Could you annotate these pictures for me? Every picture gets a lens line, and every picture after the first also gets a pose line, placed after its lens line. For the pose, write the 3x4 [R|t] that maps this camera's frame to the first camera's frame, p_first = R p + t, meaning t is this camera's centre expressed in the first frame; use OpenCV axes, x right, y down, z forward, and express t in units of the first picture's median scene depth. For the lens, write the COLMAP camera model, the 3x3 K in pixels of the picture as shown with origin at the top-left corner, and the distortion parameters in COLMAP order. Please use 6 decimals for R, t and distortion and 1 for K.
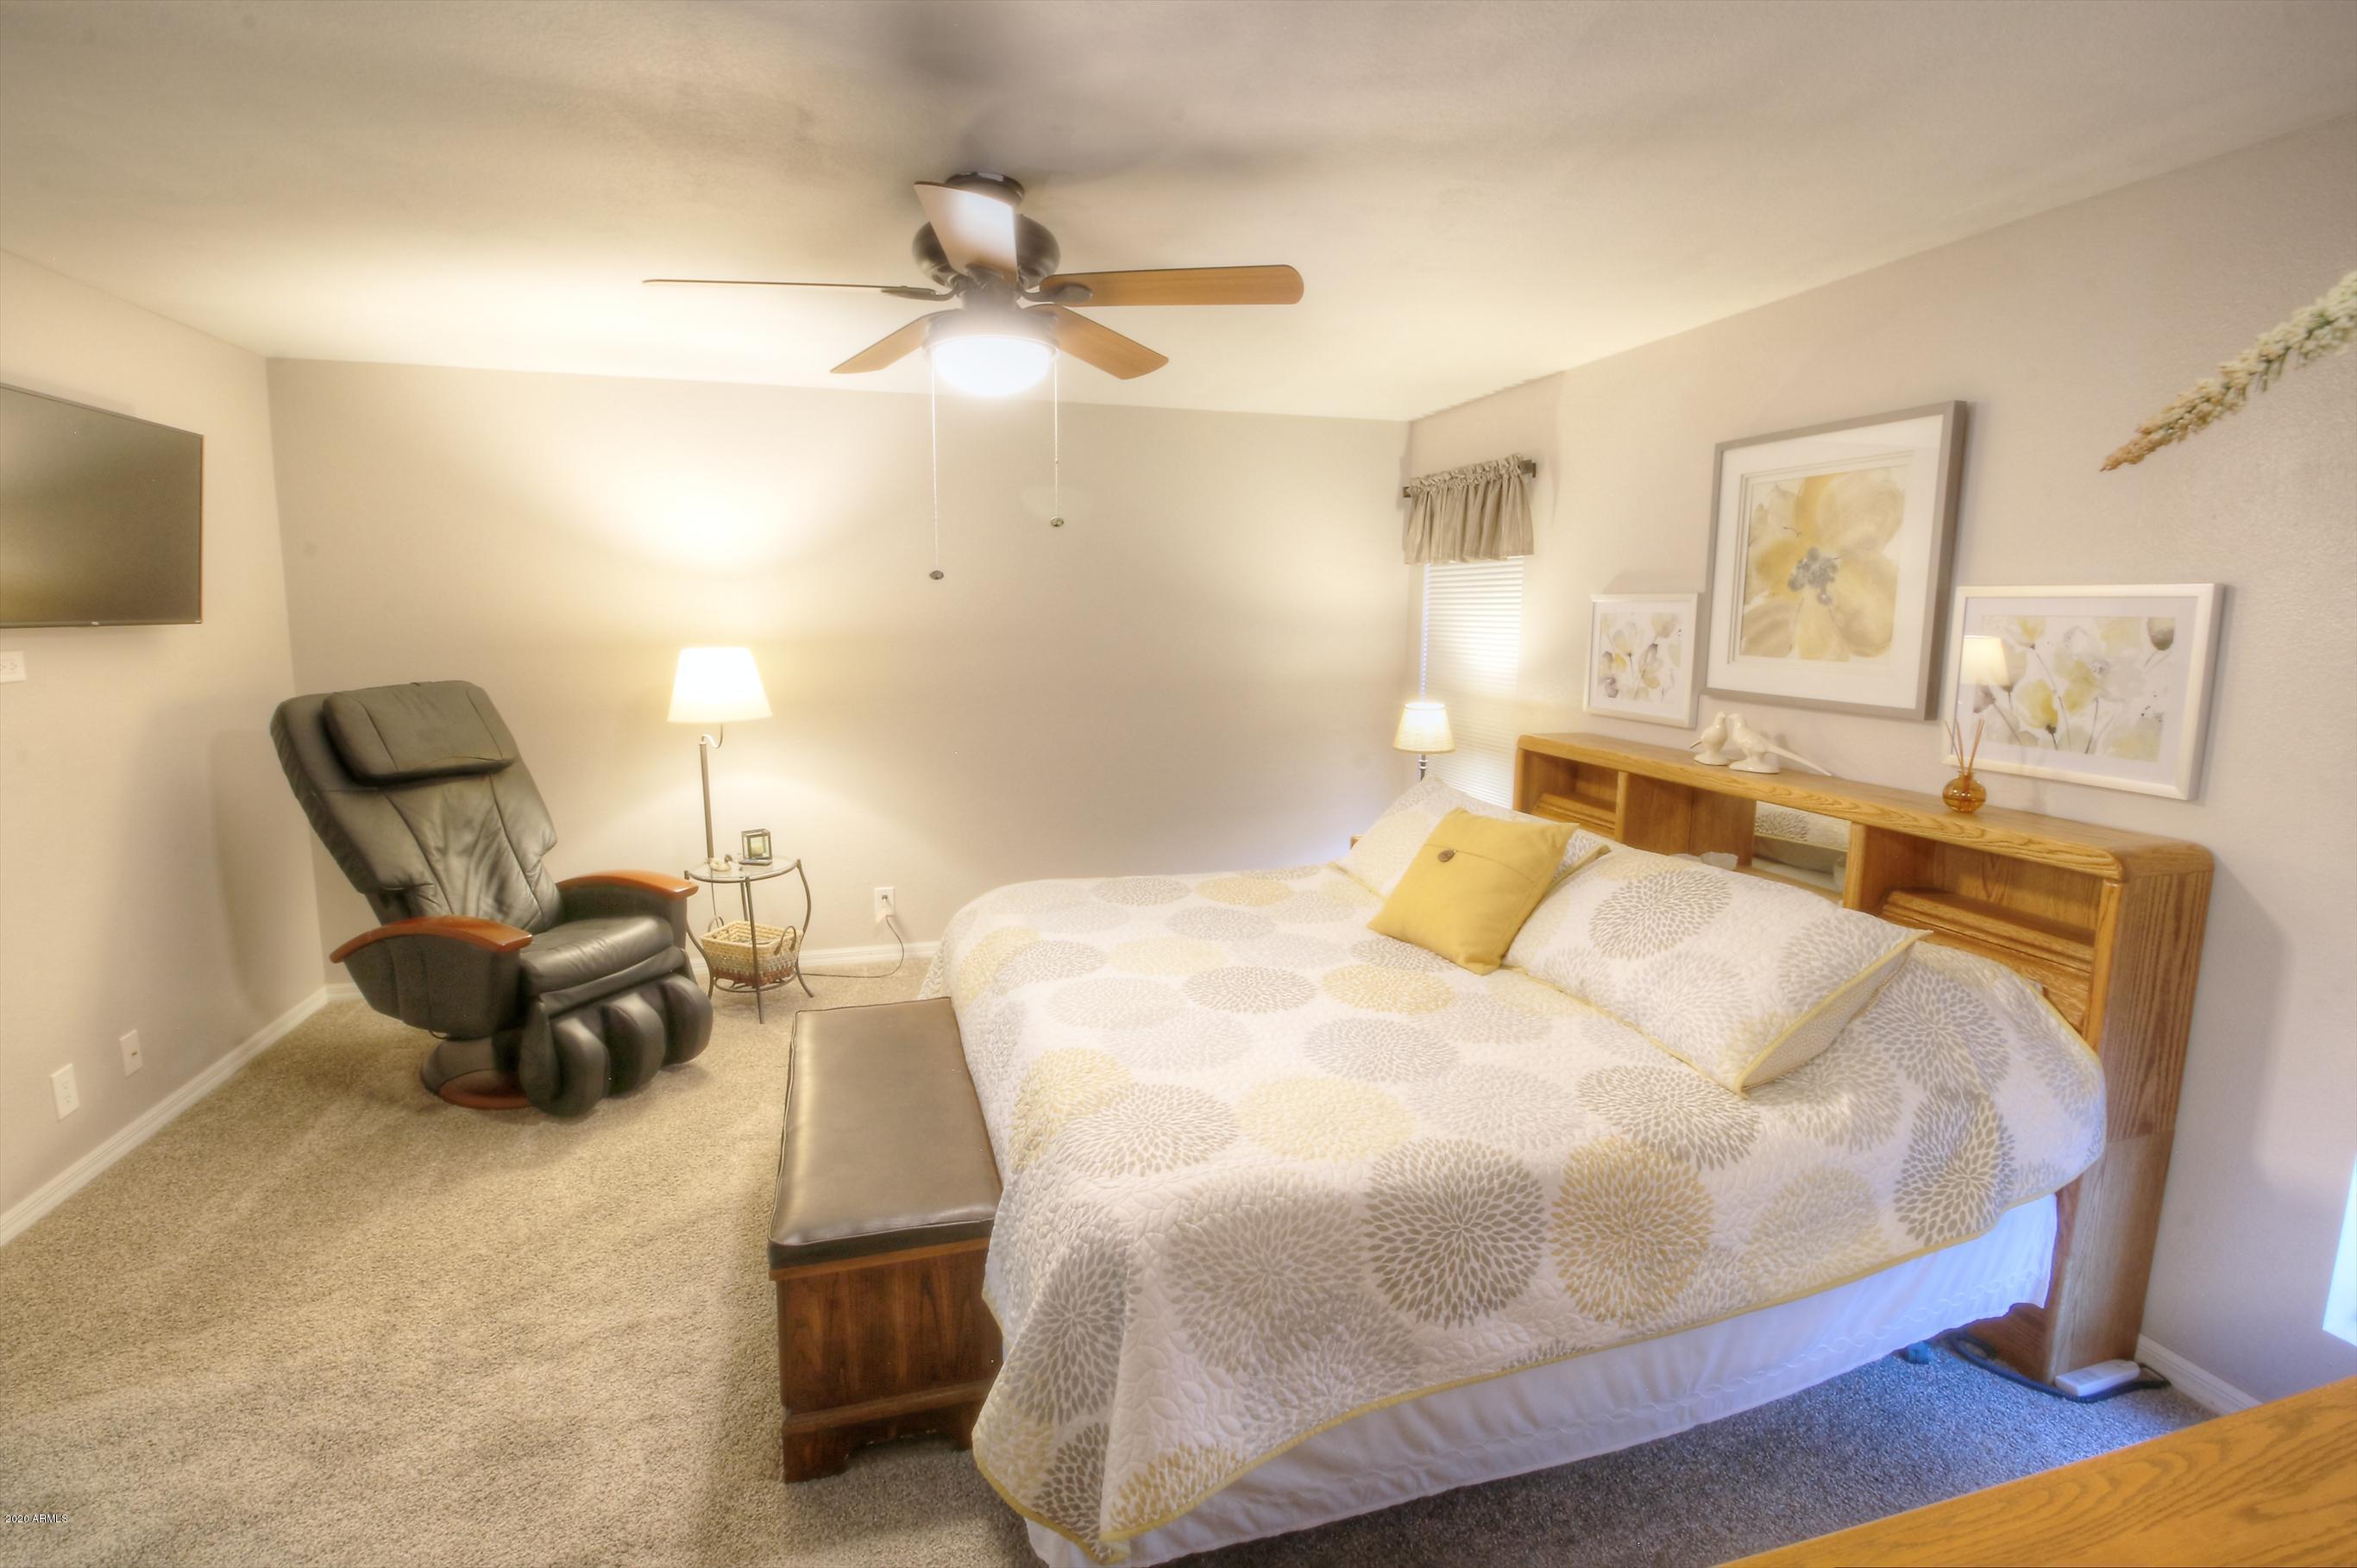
lens RADIAL K [[1079.8, 0, 1182.0], [0, 1079.8, 760.9], [0, 0, 1]] dist [-0.000308, -0.013556]
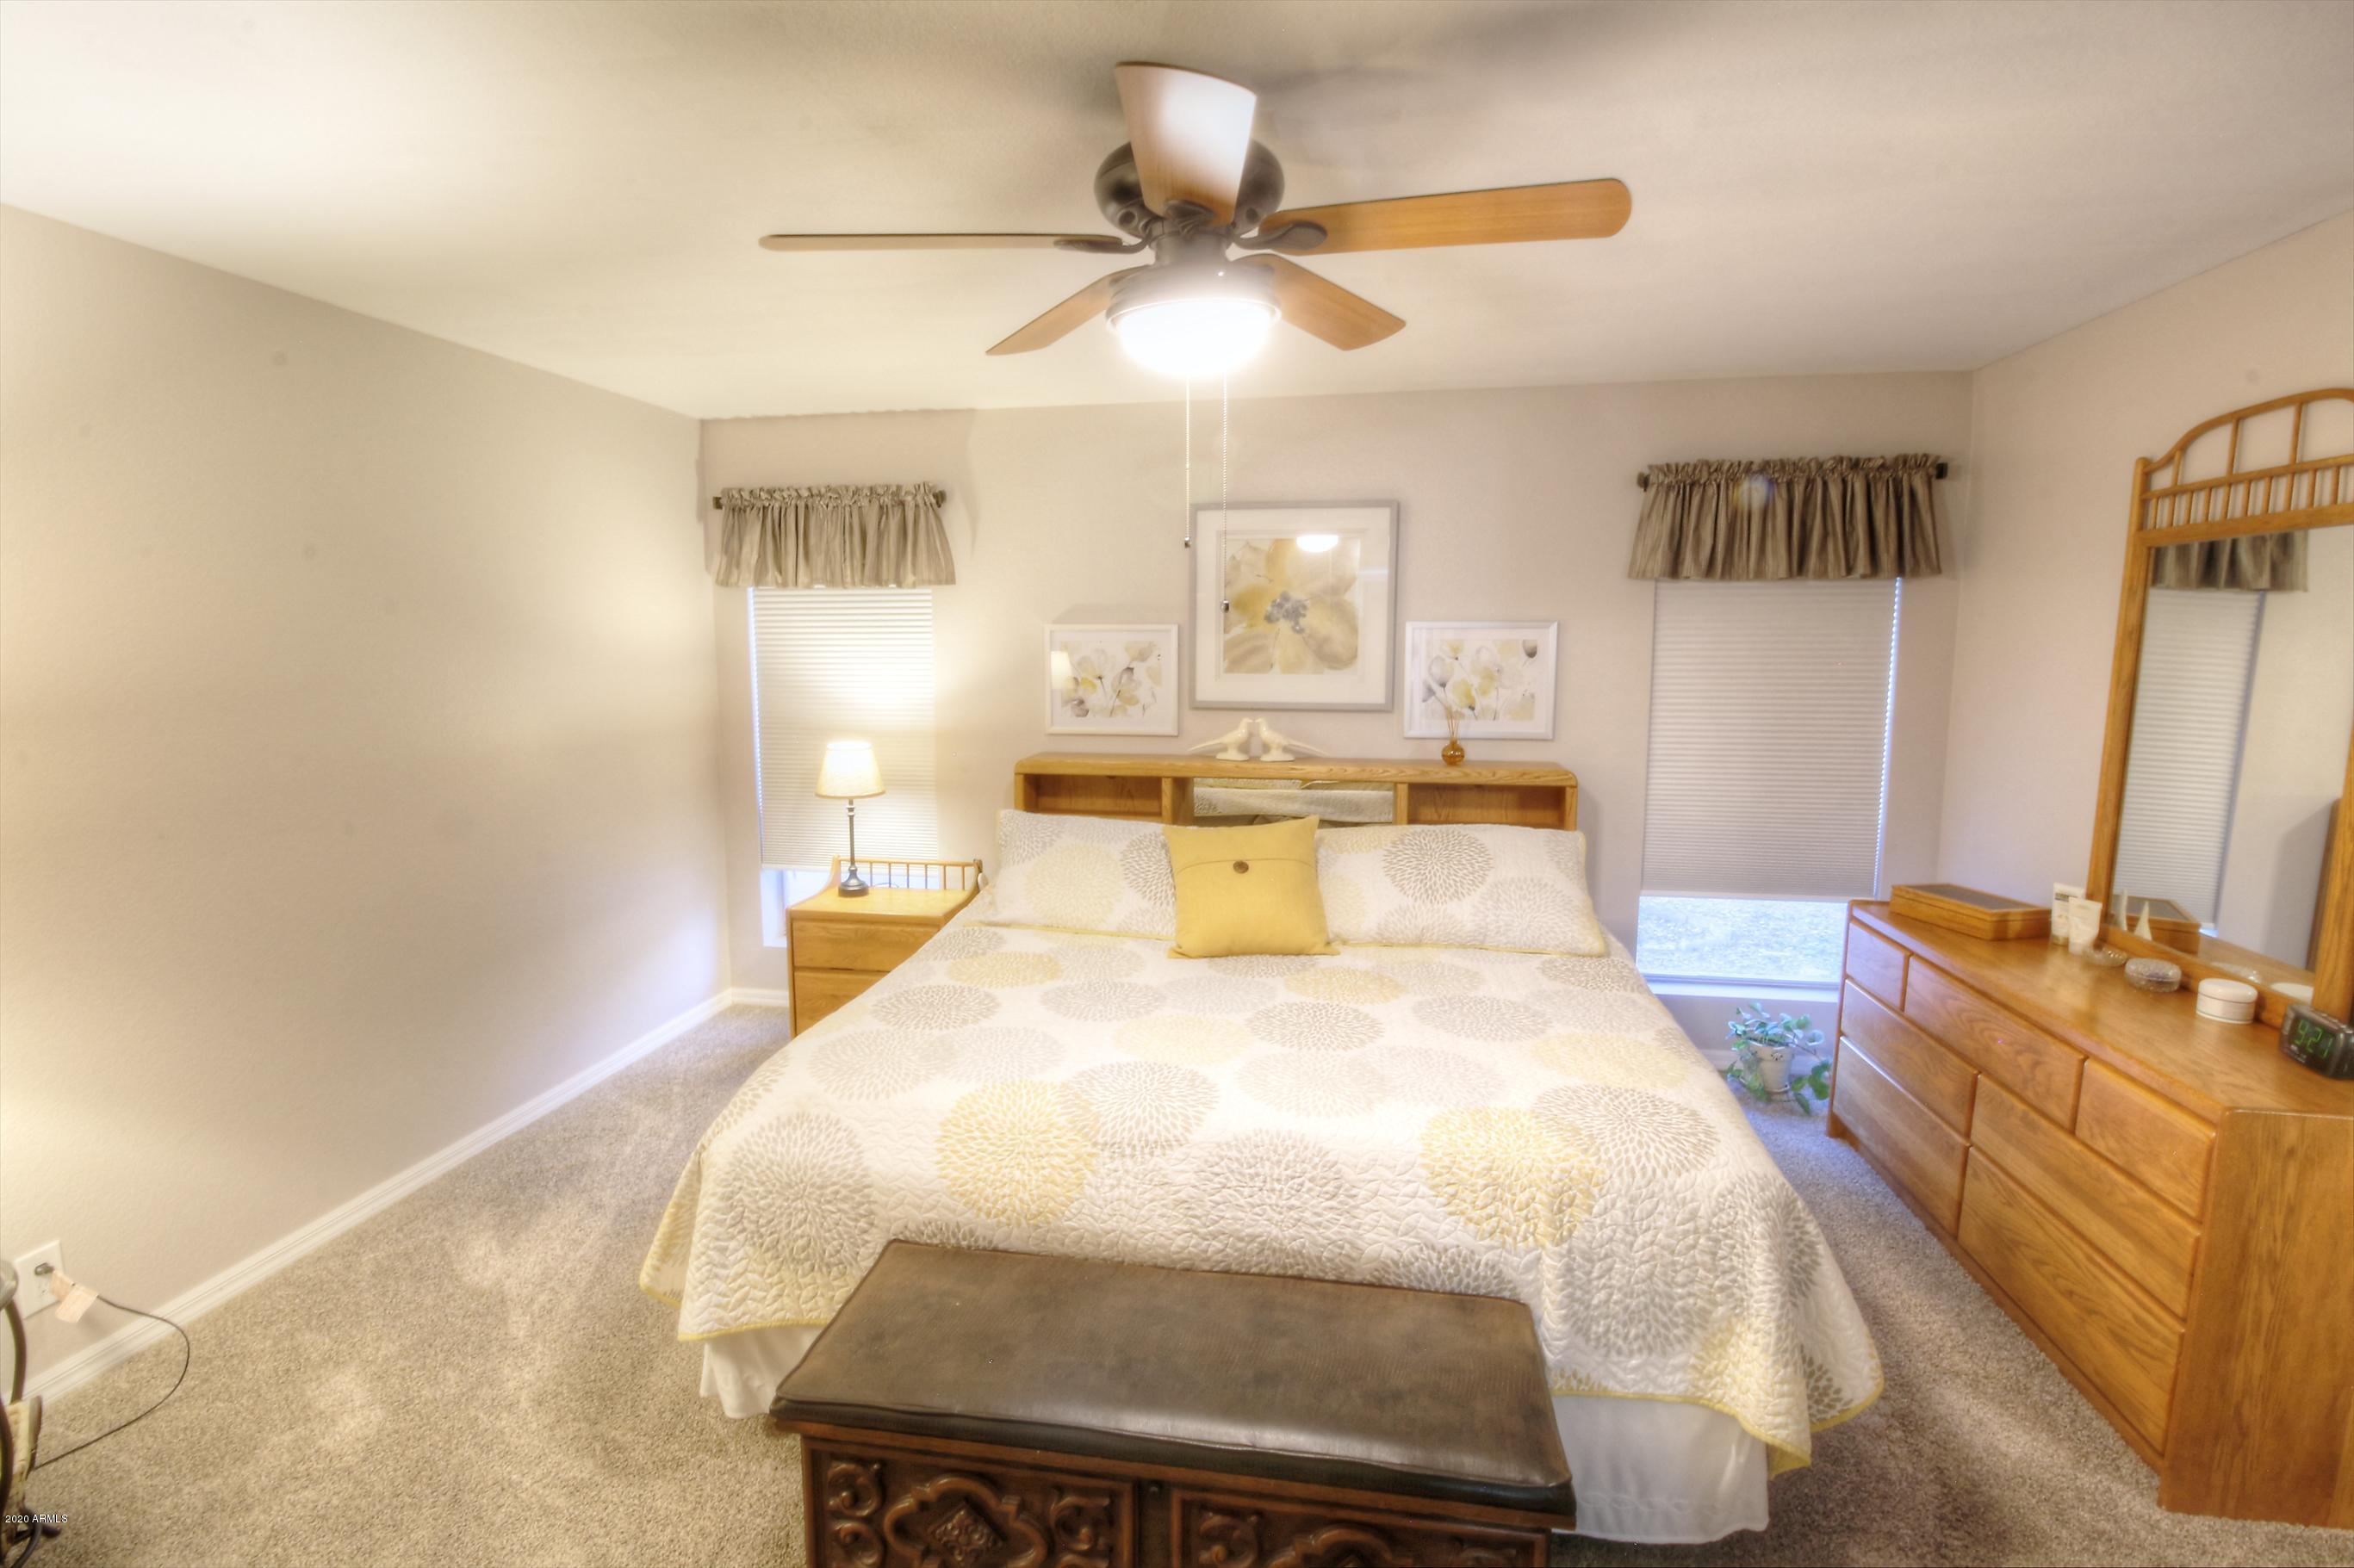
lens RADIAL K [[1078.4, 0, 1180.5], [0, 1078.4, 761.0], [0, 0, 1]] dist [-0.000308, -0.013556]
pose [[0.448808, -0.120313, 0.885492, -0.692766], [0.132075, 0.988944, 0.067428, -0.095260], [-0.883814, 0.086689, 0.459736, 0.506984]]
